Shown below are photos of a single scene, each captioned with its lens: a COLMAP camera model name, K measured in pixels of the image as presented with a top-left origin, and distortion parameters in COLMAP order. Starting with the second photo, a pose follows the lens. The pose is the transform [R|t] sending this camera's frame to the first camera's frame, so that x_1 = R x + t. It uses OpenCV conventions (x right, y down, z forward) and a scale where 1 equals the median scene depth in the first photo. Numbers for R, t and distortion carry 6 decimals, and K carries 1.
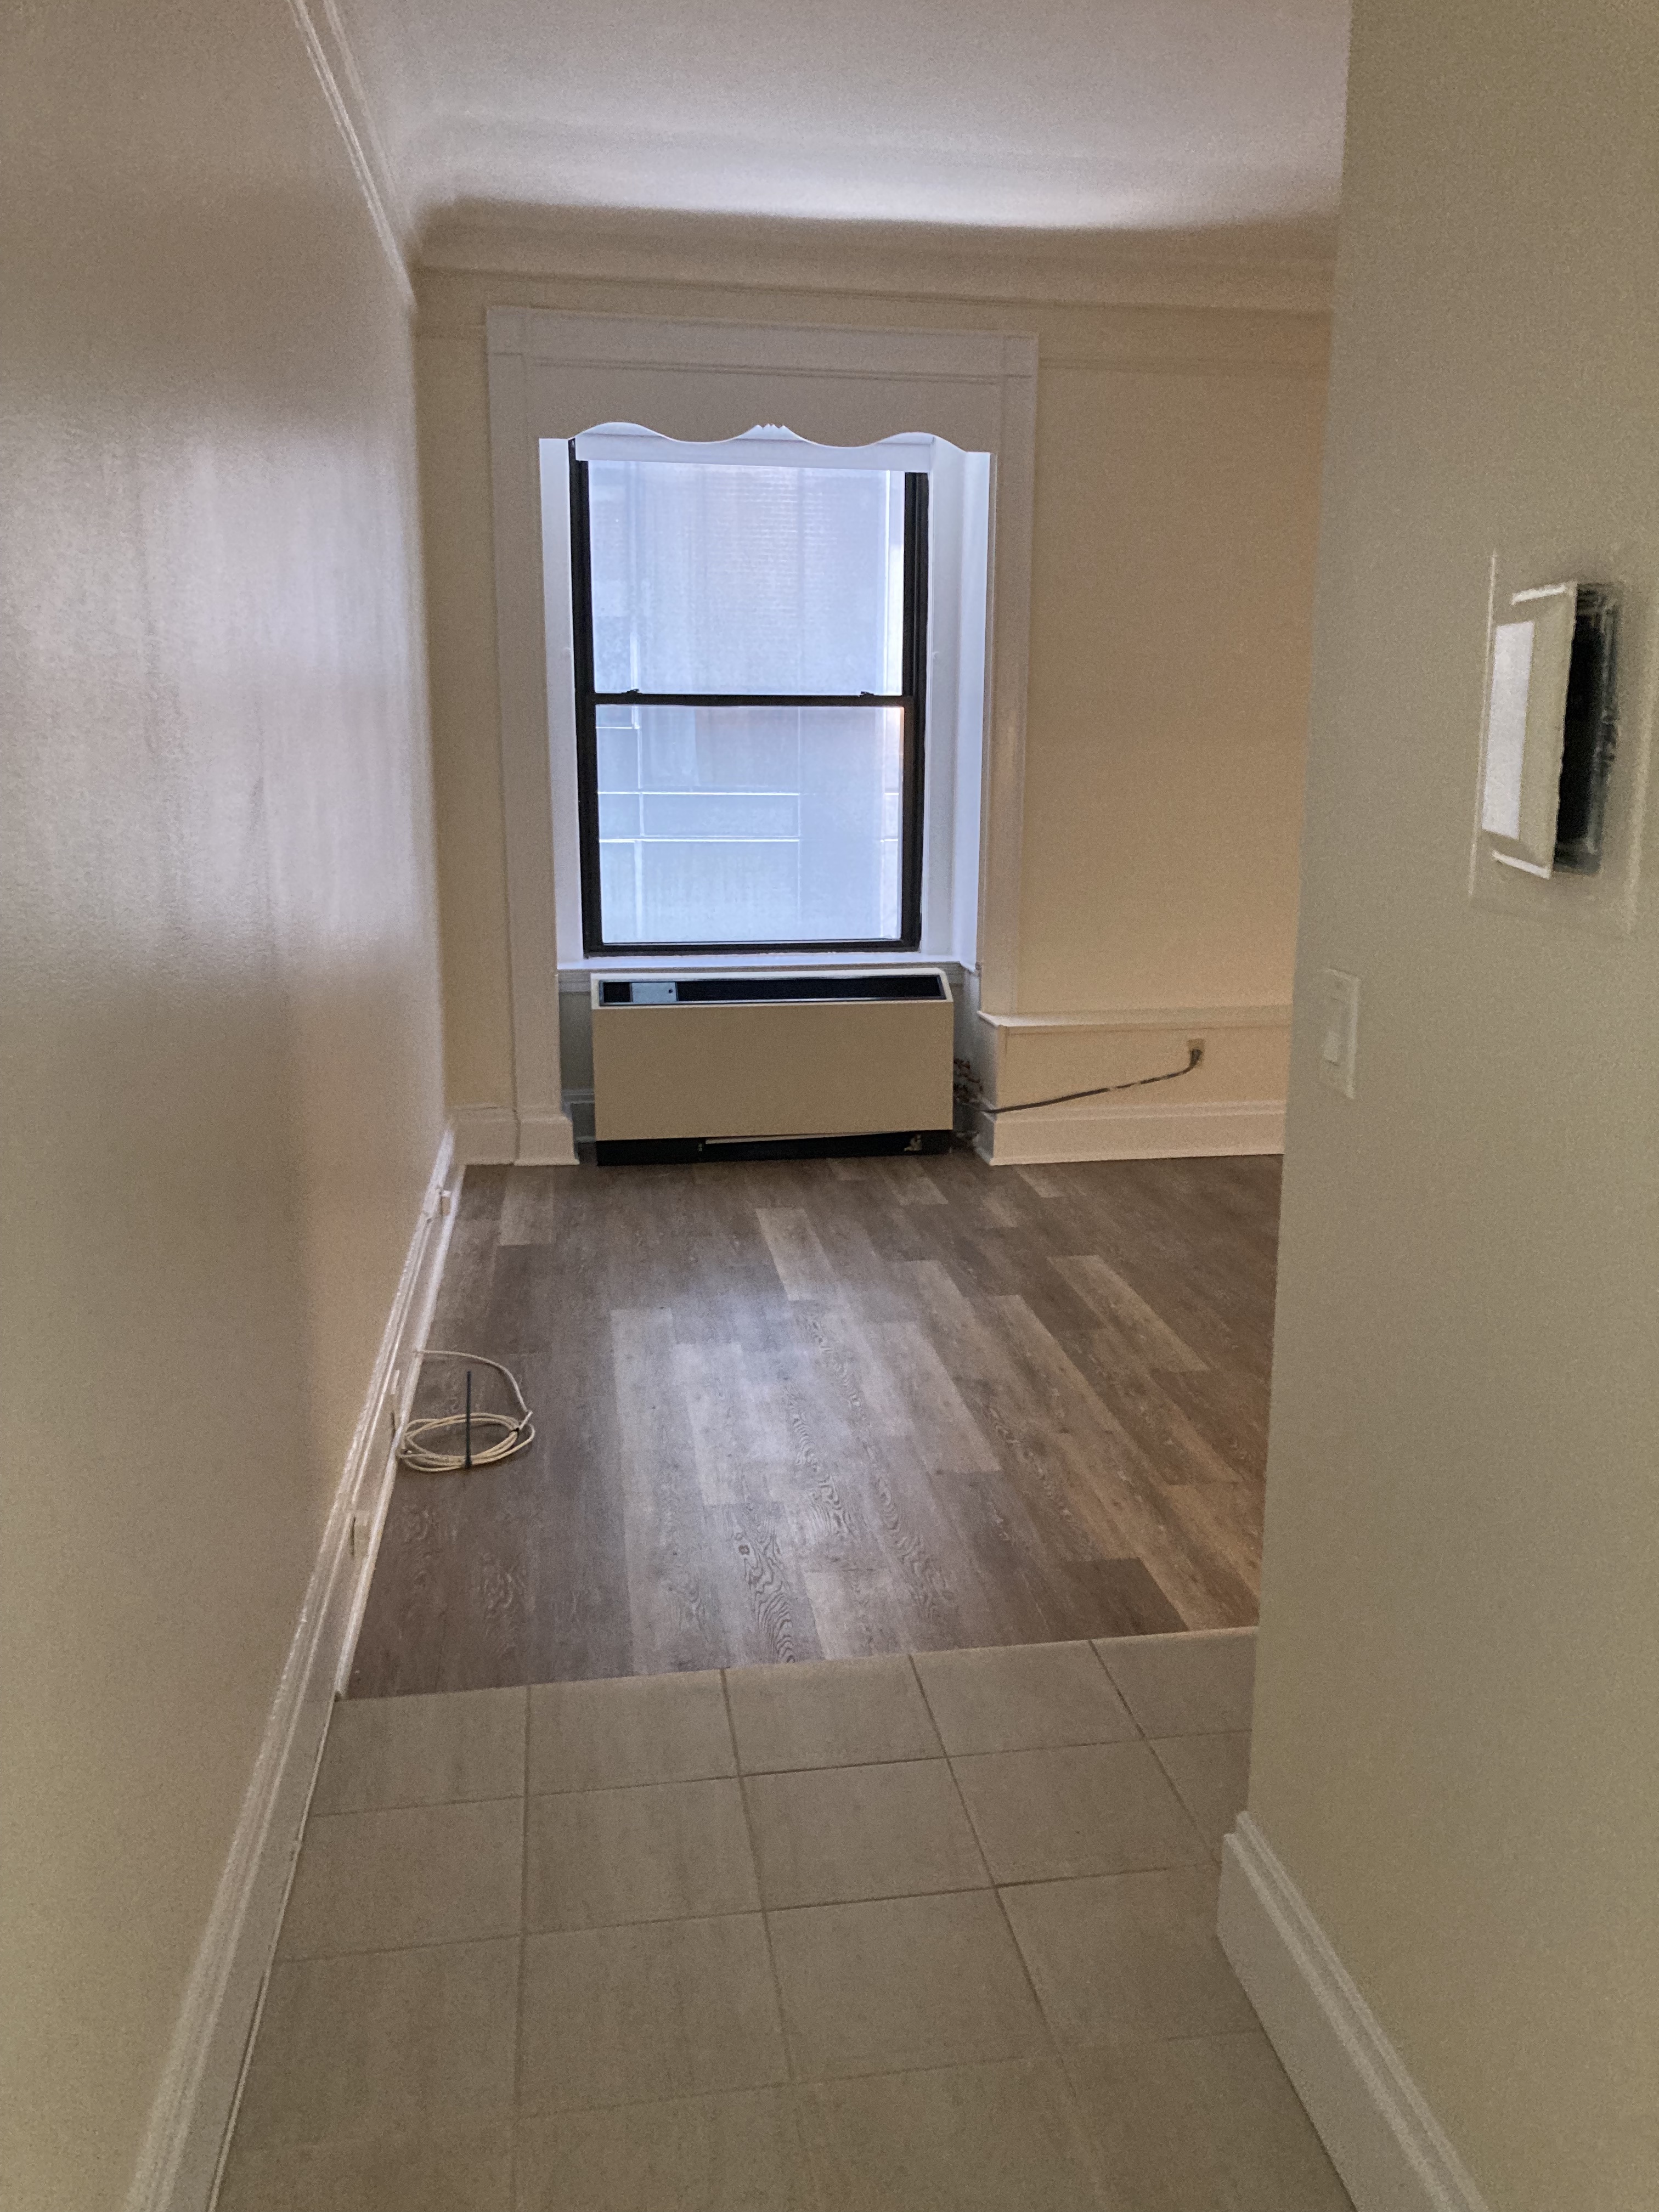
lens RADIAL K [[1780.7, 0, 829.5], [0, 1780.7, 1106.0], [0, 0, 1]] dist [-0.020831, -0.007974]
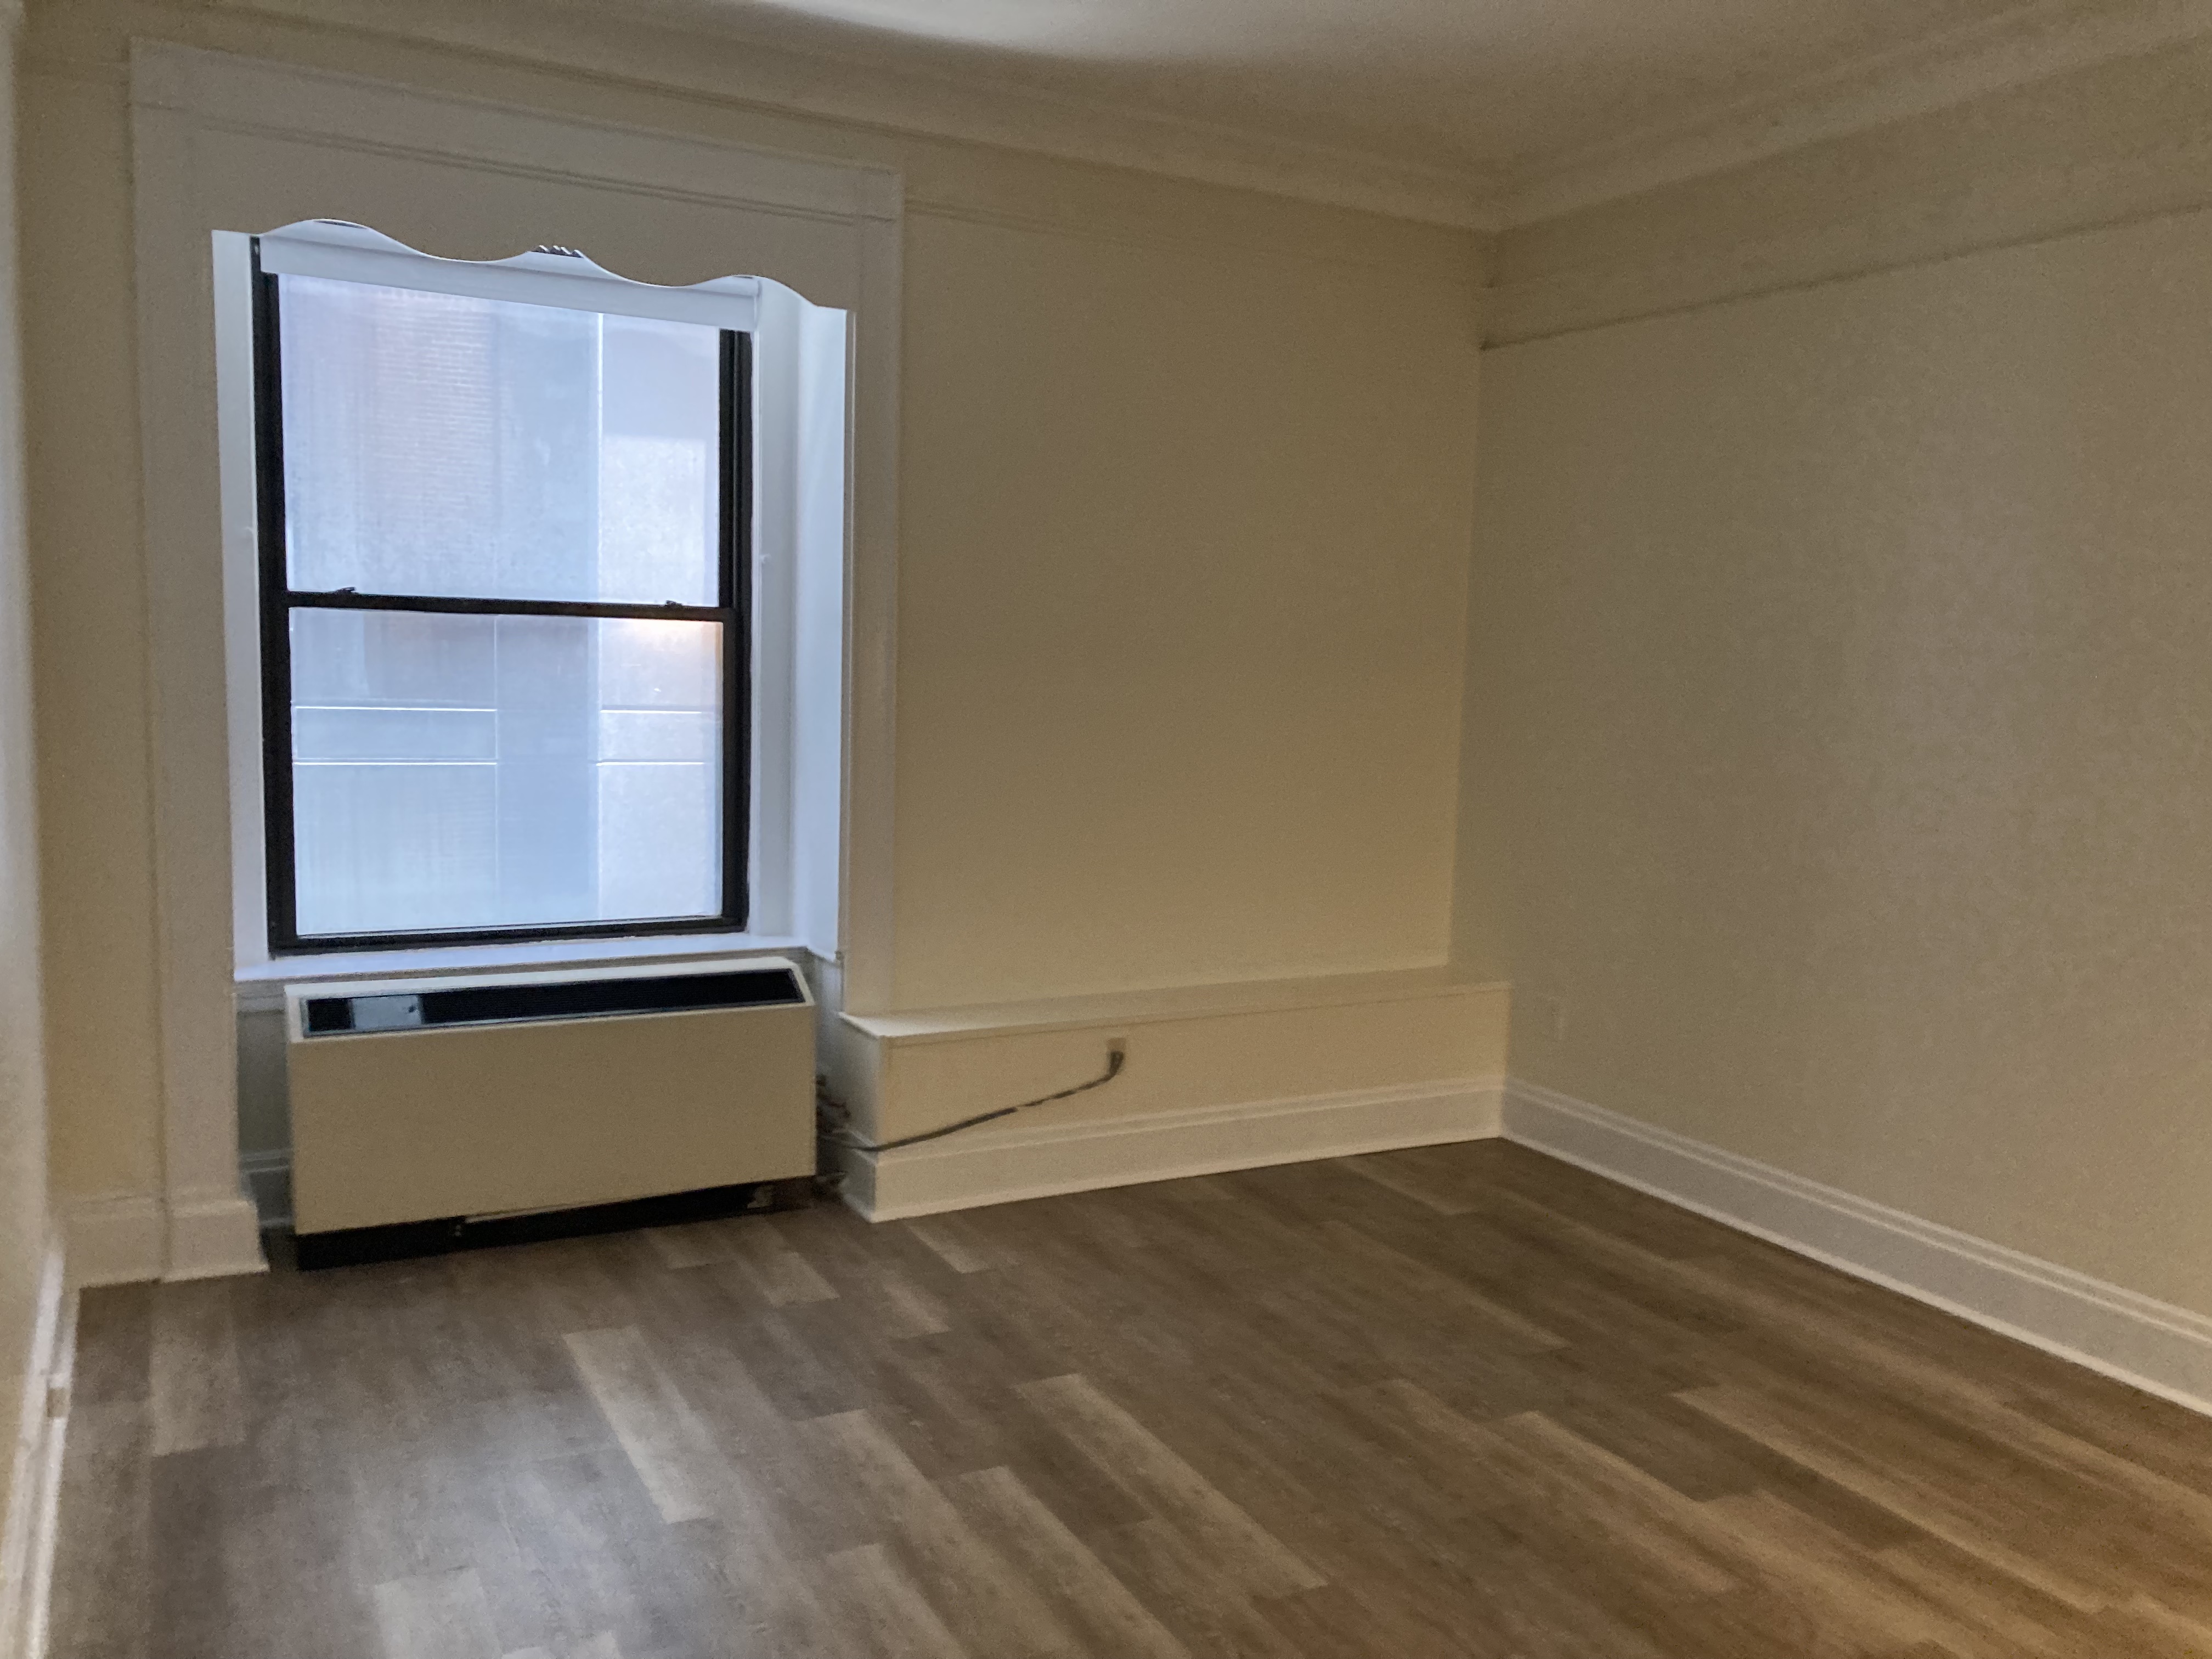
lens RADIAL K [[1822.1, 0, 1102.7], [0, 1822.1, 798.7], [0, 0, 1]] dist [0.063502, -0.074722]
pose [[0.945816, -0.007482, 0.324616, -0.067160], [0.045837, 0.992800, -0.110670, -0.054654], [-0.321450, 0.119553, 0.939349, 0.217310]]
